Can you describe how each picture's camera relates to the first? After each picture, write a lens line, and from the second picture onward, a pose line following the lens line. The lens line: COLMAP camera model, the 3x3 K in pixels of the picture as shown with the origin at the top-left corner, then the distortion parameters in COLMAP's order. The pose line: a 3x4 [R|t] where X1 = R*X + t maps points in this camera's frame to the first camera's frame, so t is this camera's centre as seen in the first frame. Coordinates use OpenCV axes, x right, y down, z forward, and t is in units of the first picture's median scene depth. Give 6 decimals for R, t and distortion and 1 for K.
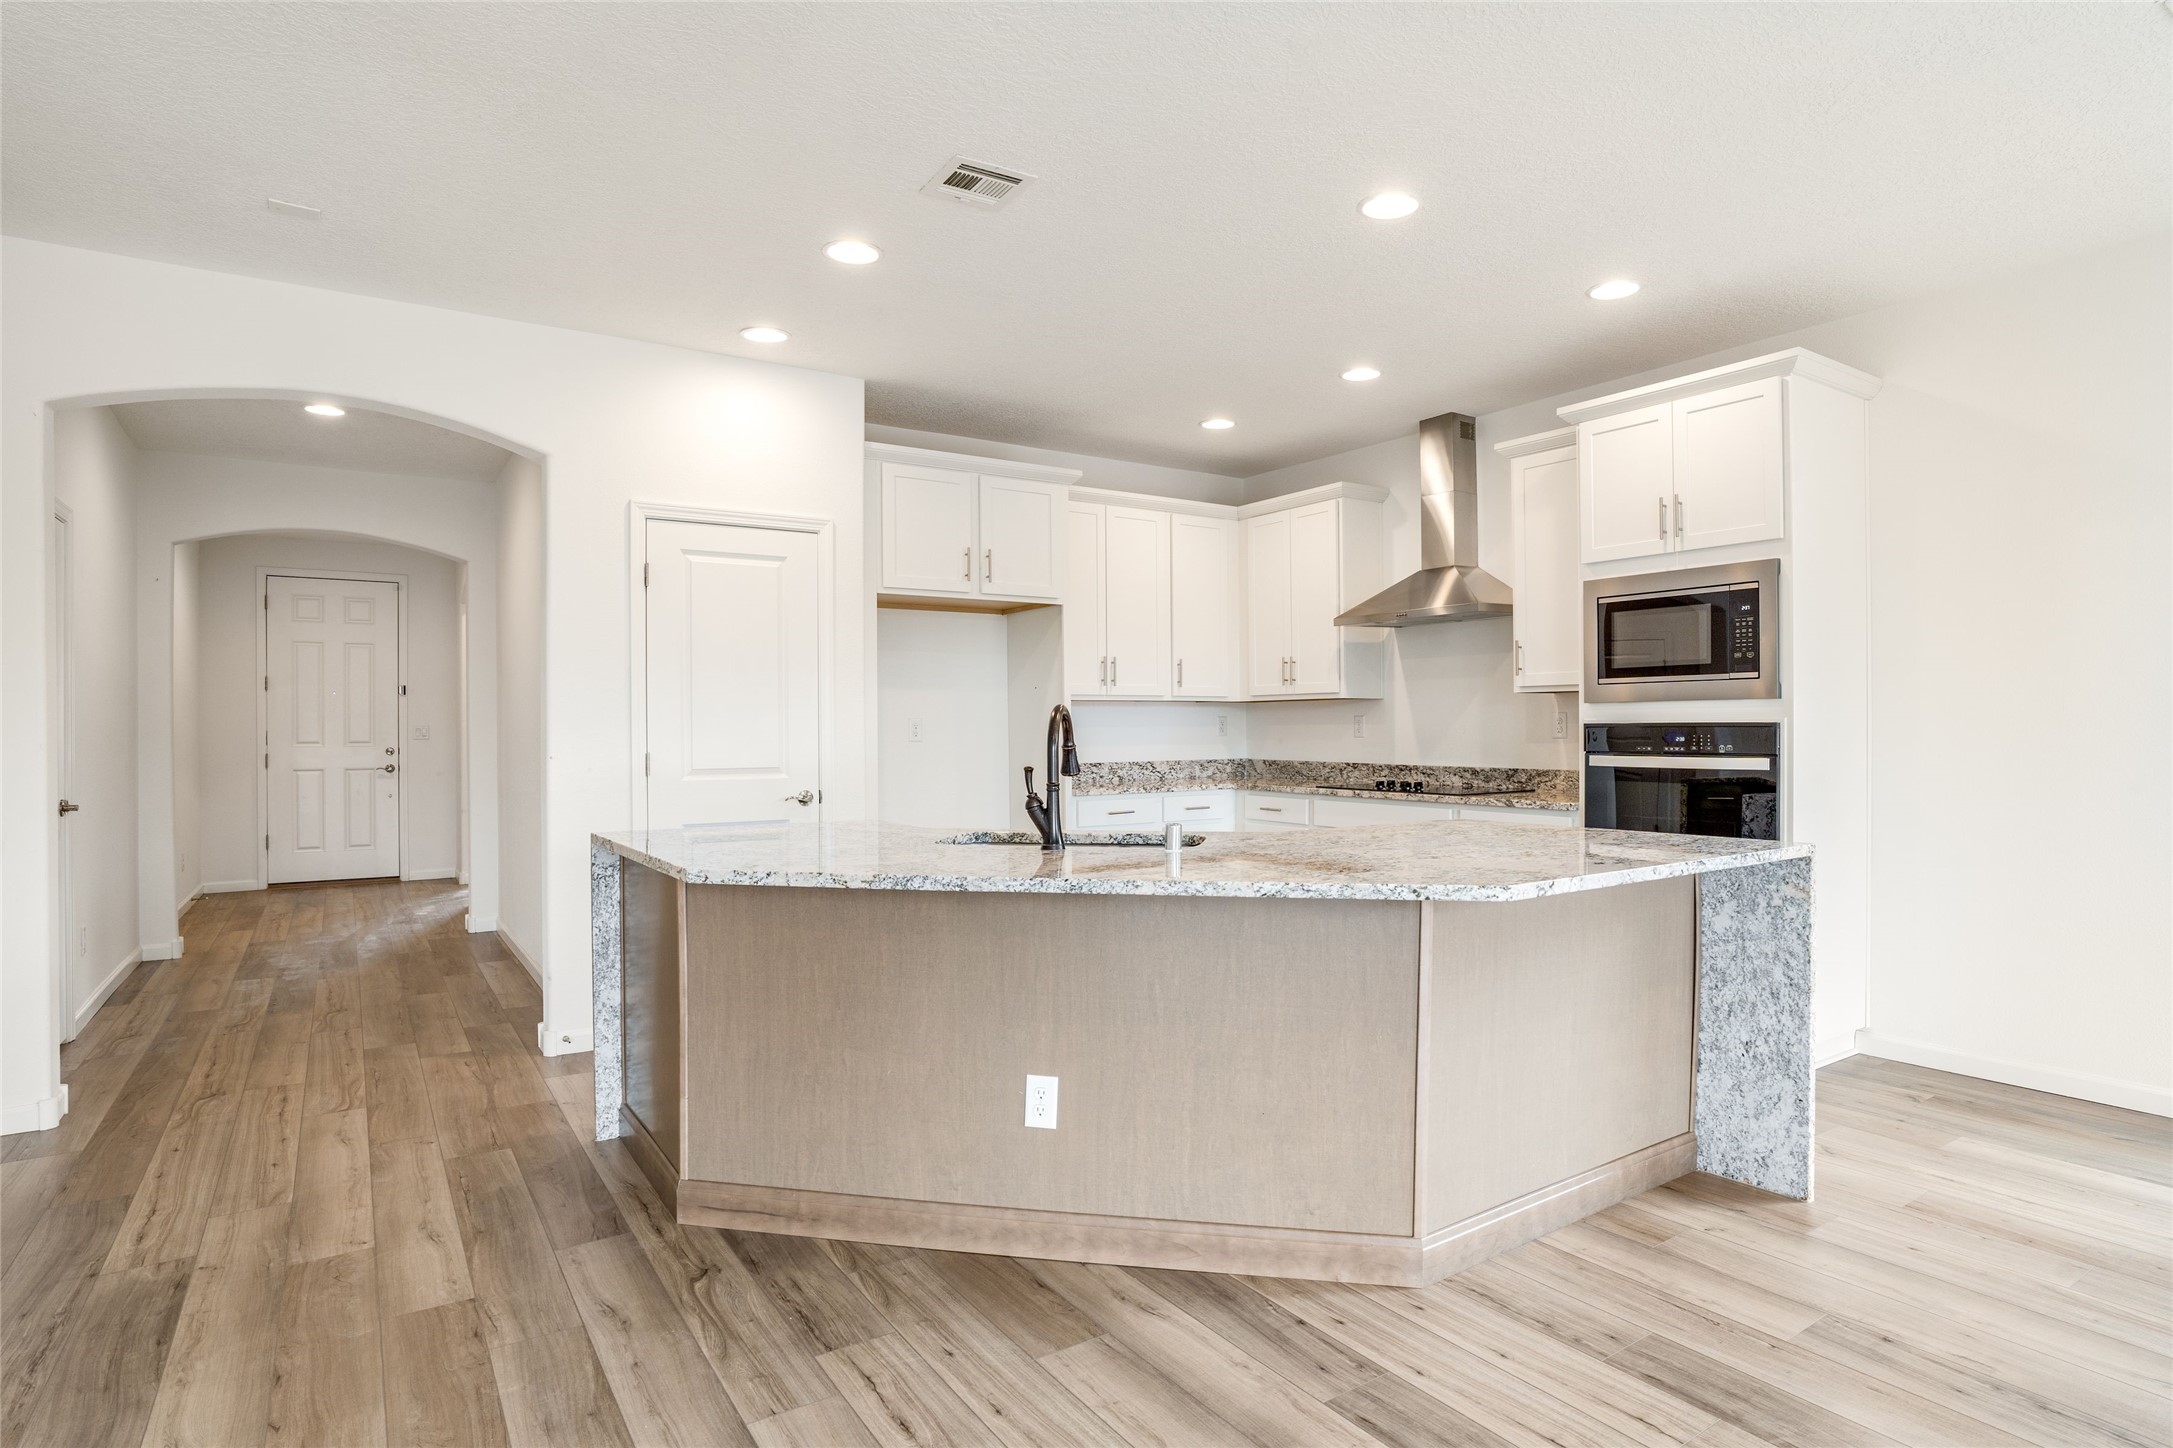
lens RADIAL K [[1122.3, 0, 1097.4], [0, 1122.3, 742.2], [0, 0, 1]] dist [-0.049108, -0.000264]
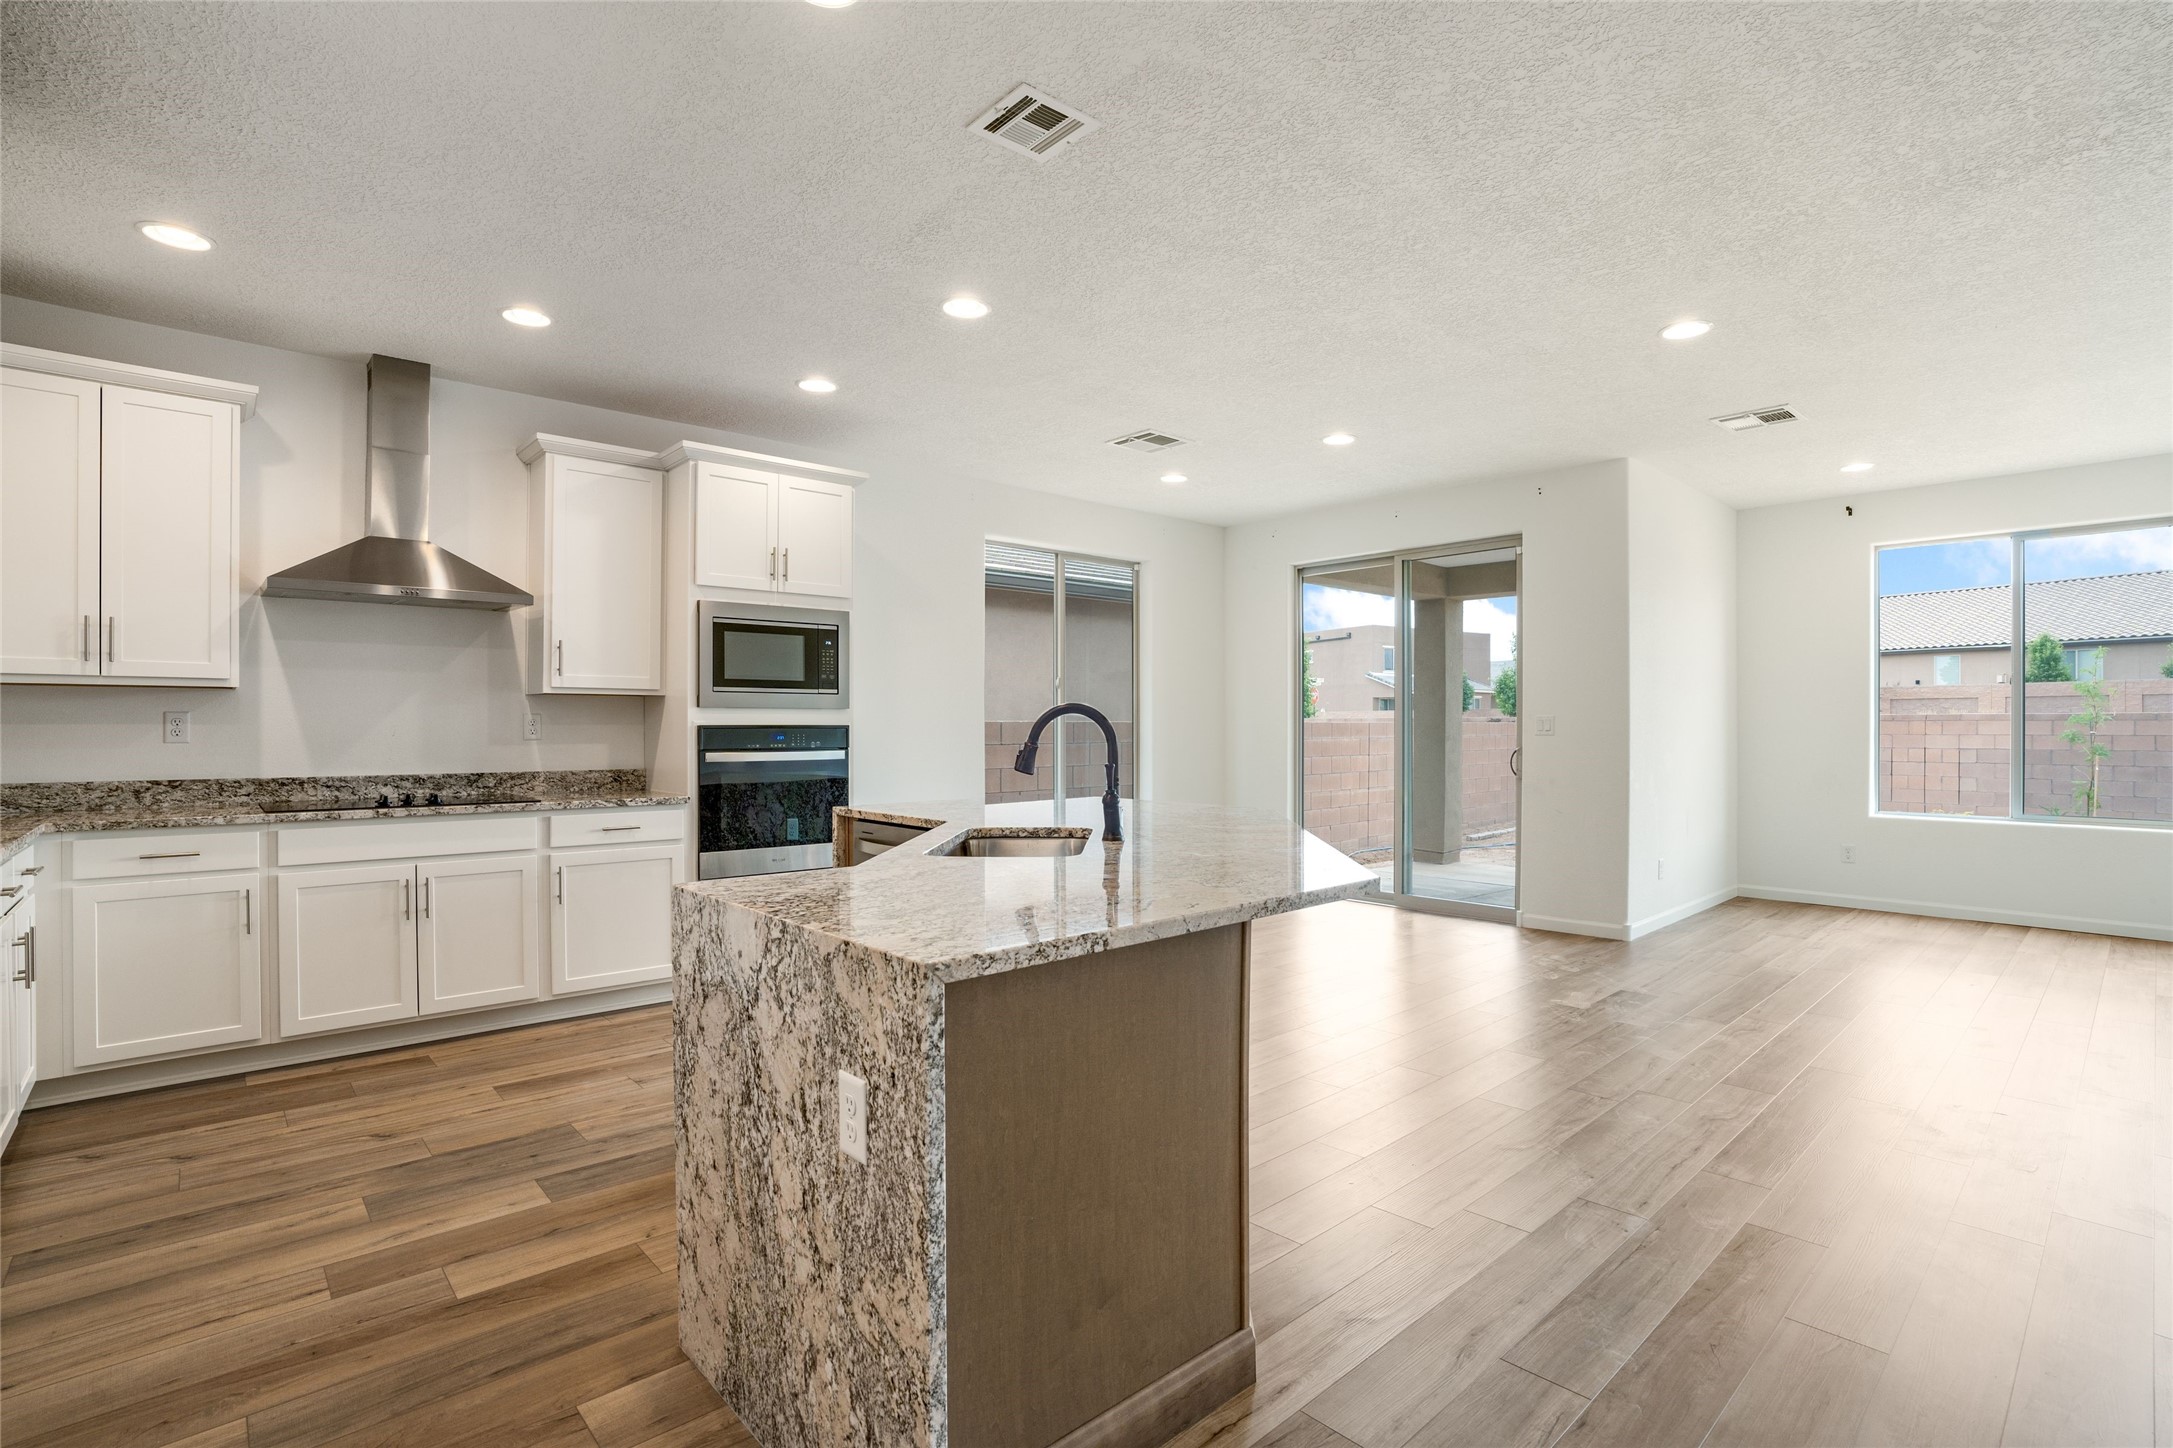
lens RADIAL K [[1048.6, 0, 1088.1], [0, 1048.6, 724.9], [0, 0, 1]] dist [-0.007221, 0.000033]
pose [[-0.136675, 0.001632, 0.990615, -0.615754], [0.011257, 0.999937, -0.000094, -0.011566], [-0.990552, 0.011139, -0.136685, 0.684499]]
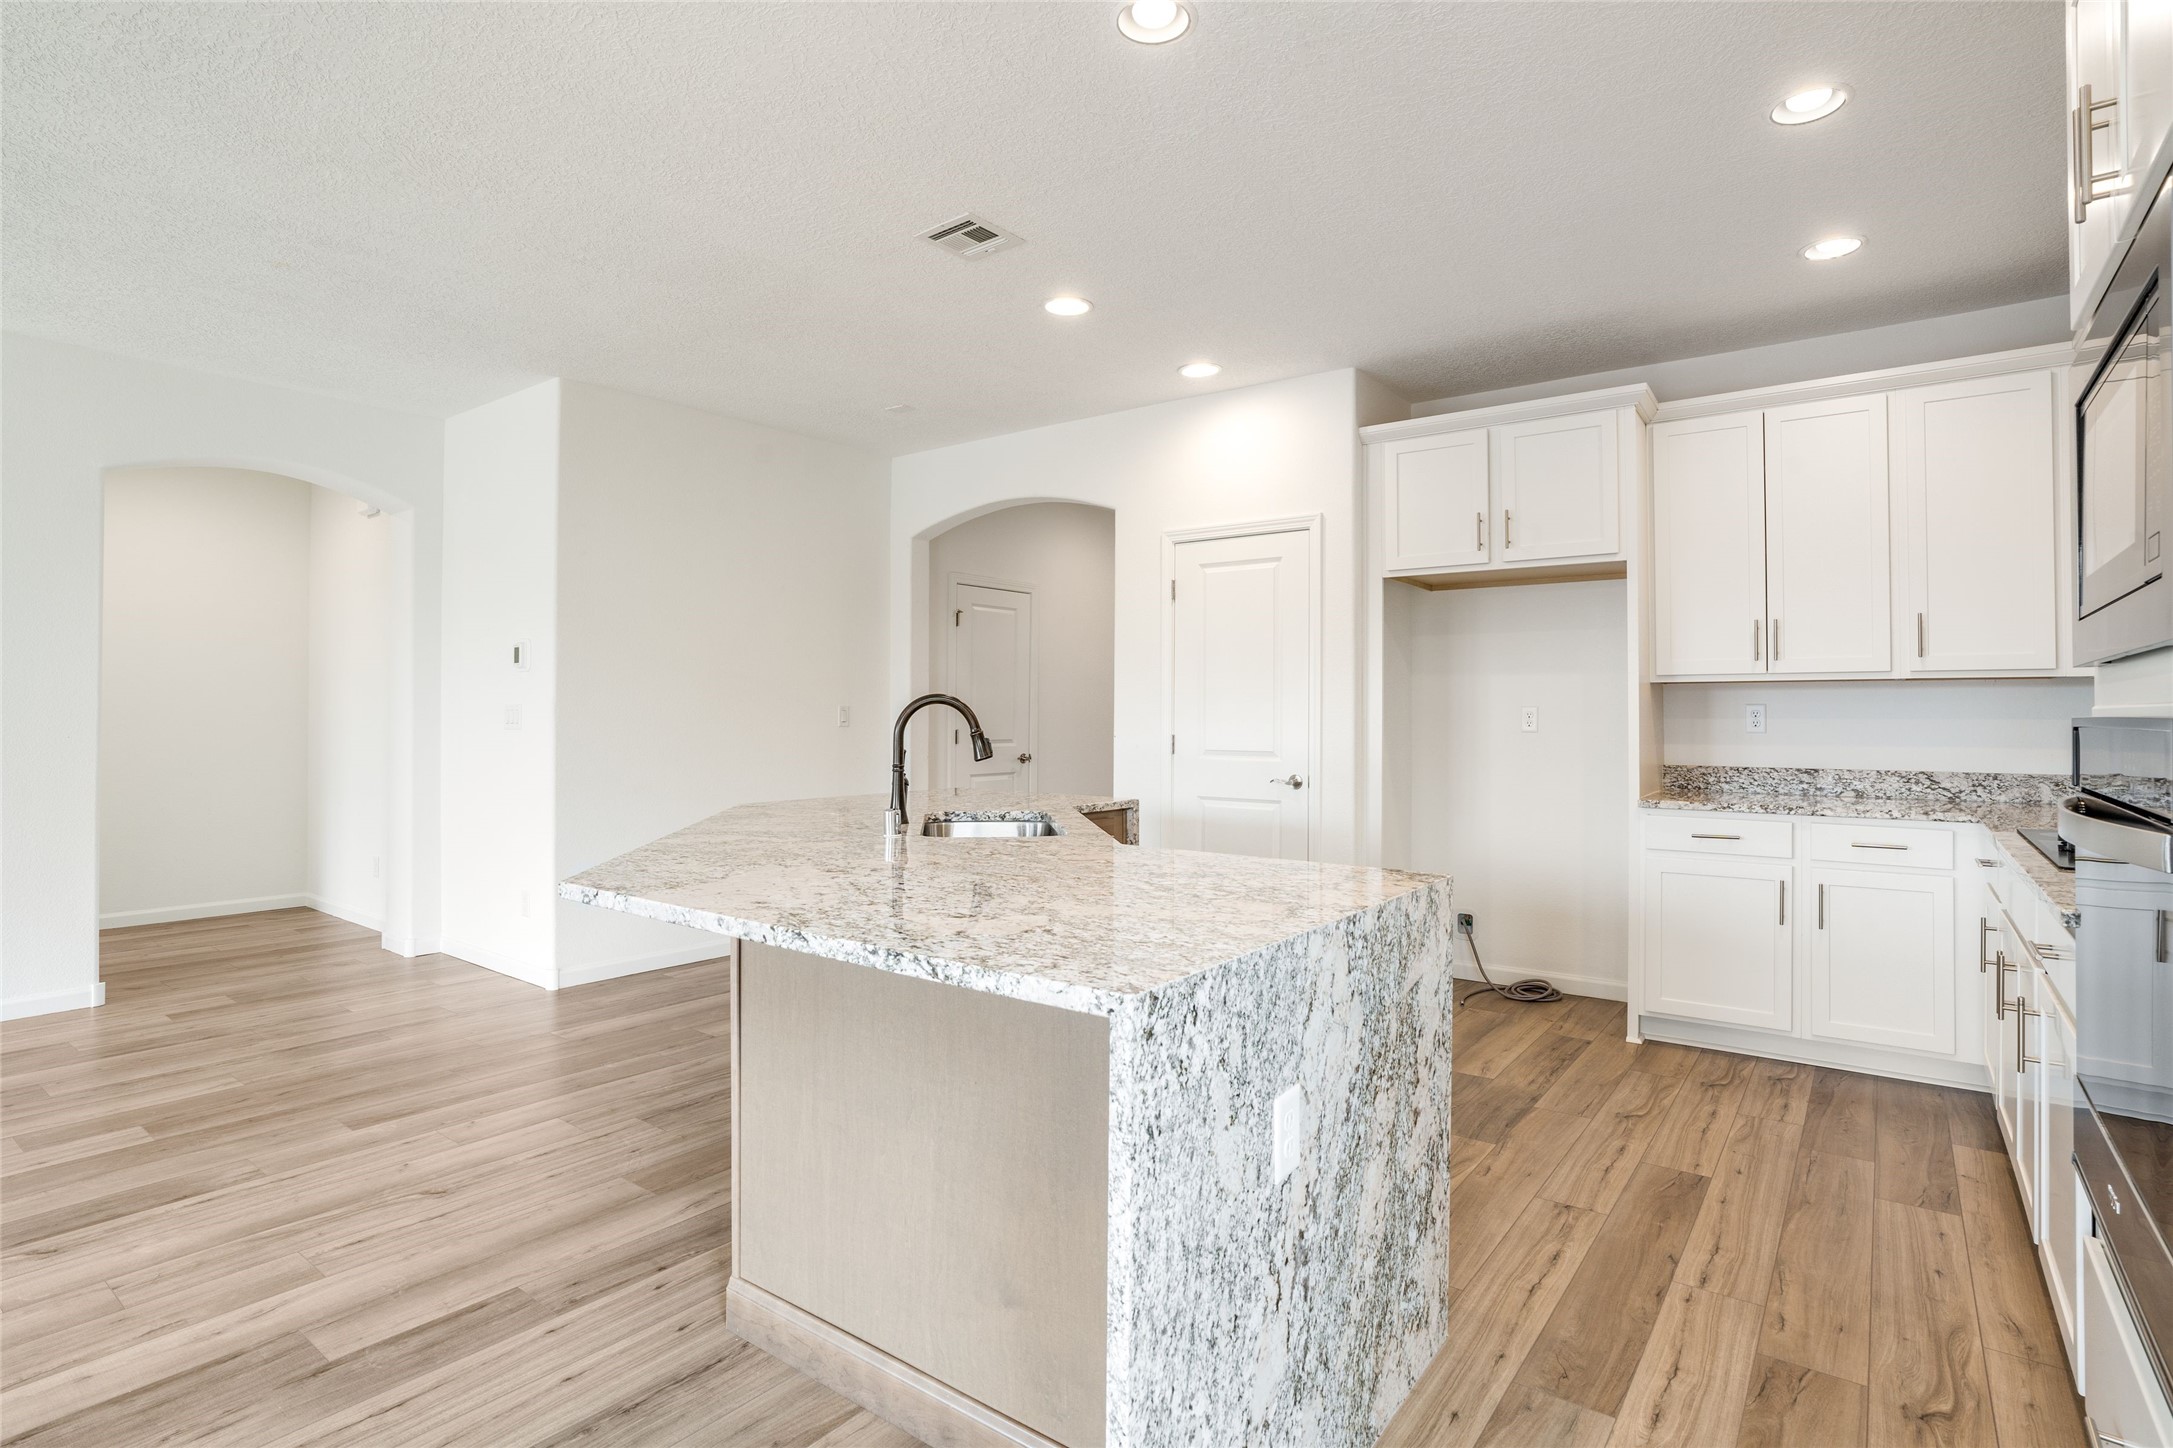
lens RADIAL K [[1048.6, 0, 1114.4], [0, 1048.6, 708.1], [0, 0, 1]] dist [-0.007221, 0.000033]
pose [[0.350043, -0.000736, -0.936733, 0.603524], [-0.016485, 0.999840, -0.006946, -0.009906], [0.936588, 0.017873, 0.349975, 0.488675]]
